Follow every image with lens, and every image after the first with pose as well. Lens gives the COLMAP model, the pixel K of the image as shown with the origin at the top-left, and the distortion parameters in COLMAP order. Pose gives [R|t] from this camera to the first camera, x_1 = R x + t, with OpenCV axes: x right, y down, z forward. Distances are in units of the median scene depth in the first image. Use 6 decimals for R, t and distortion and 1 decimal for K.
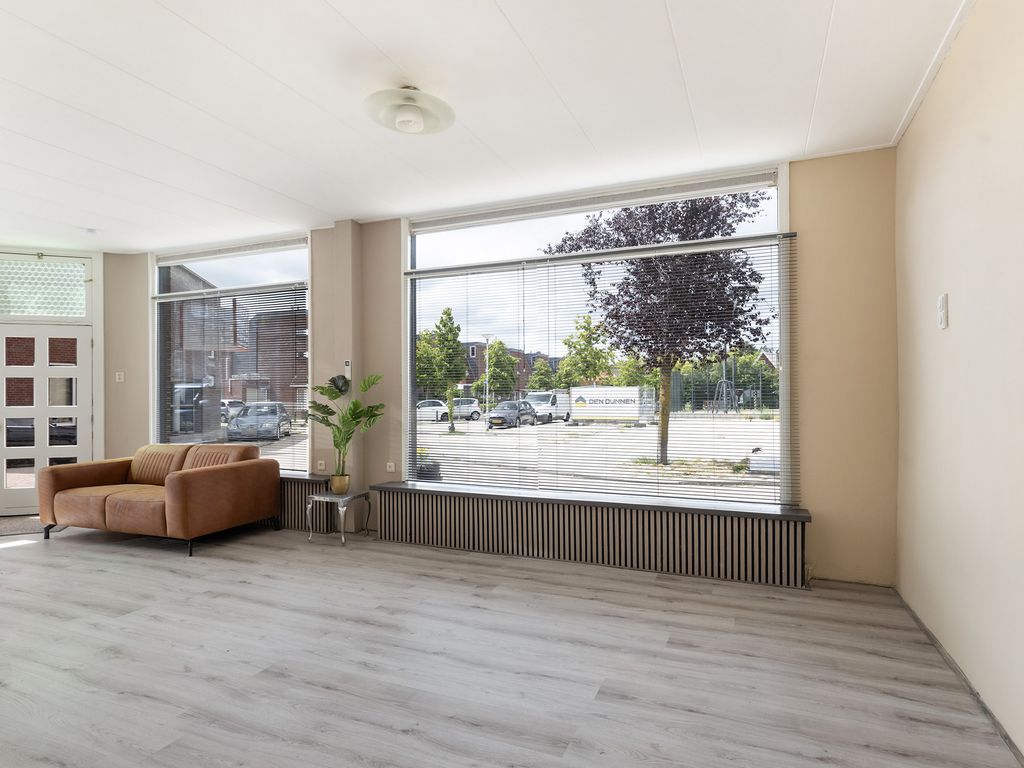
lens RADIAL K [[577.2, 0, 512.0], [0, 577.2, 384.0], [0, 0, 1]] dist [0.000040, -0.000919]
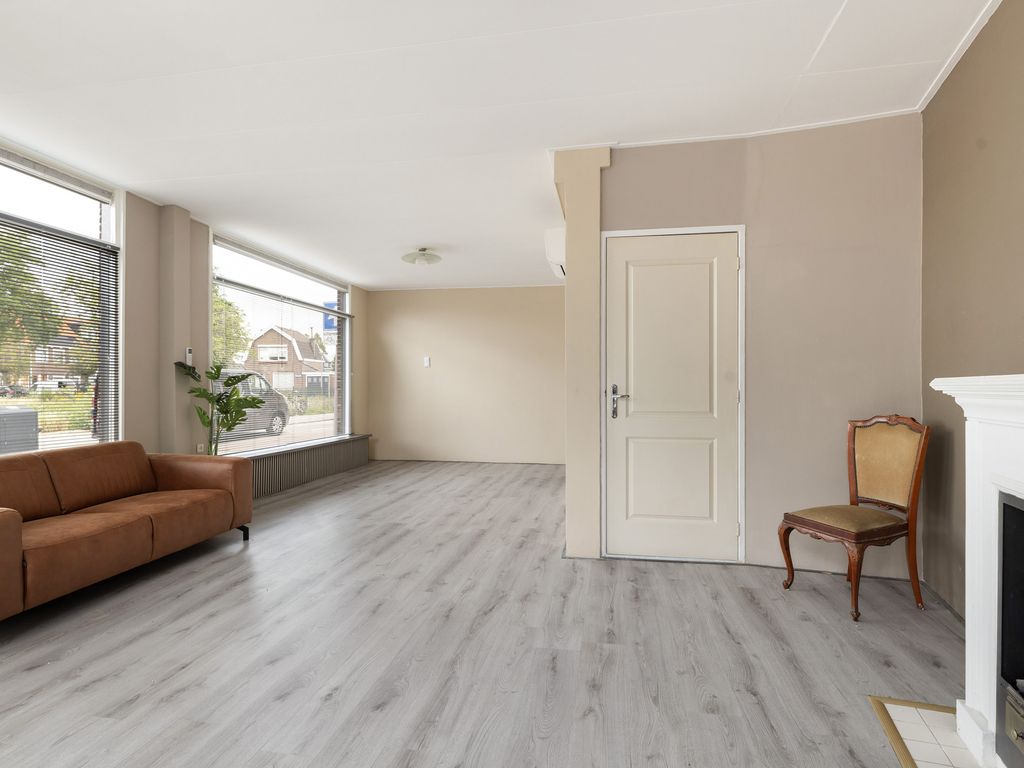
lens RADIAL K [[558.8, 0, 512.0], [0, 558.8, 384.0], [0, 0, 1]] dist [-0.003109, 0.000213]
pose [[-0.211782, 0.015549, 0.977193, -1.802464], [-0.017044, 0.999663, -0.019600, 0.044580], [-0.977168, -0.020806, -0.211445, 0.854314]]
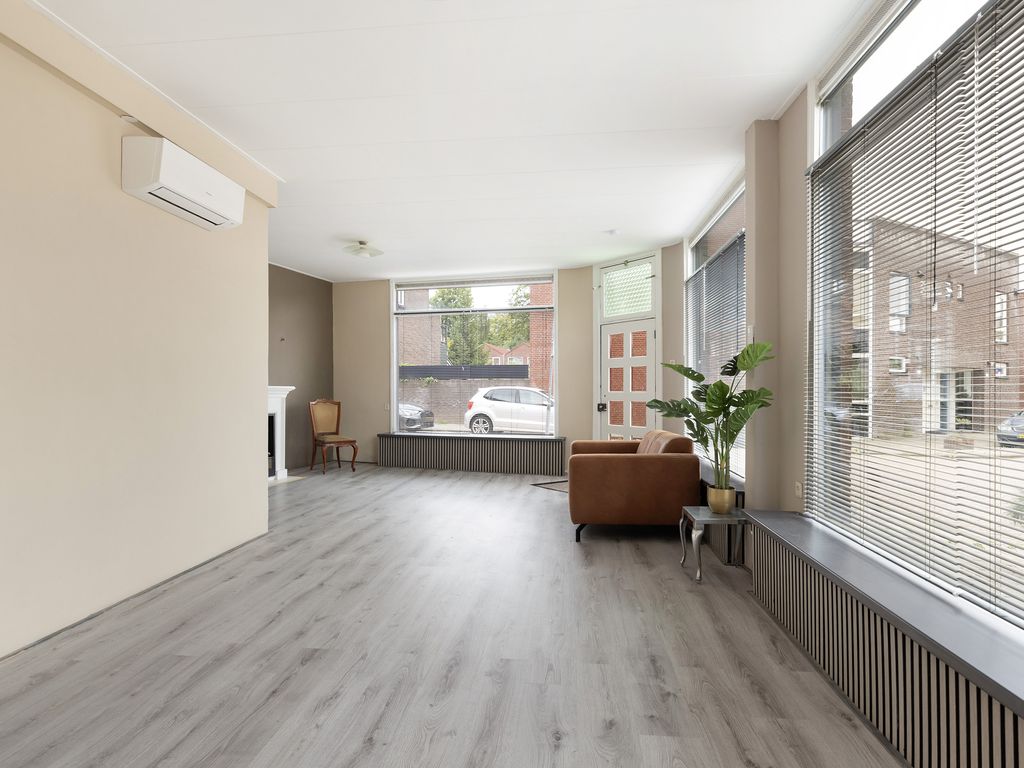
lens RADIAL K [[589.1, 0, 512.0], [0, 589.1, 384.0], [0, 0, 1]] dist [-0.000586, -0.000229]
pose [[0.289951, -0.006420, -0.957020, 0.412532], [0.015117, 0.999883, -0.002127, 0.035472], [0.956922, -0.013850, 0.290014, 0.681556]]
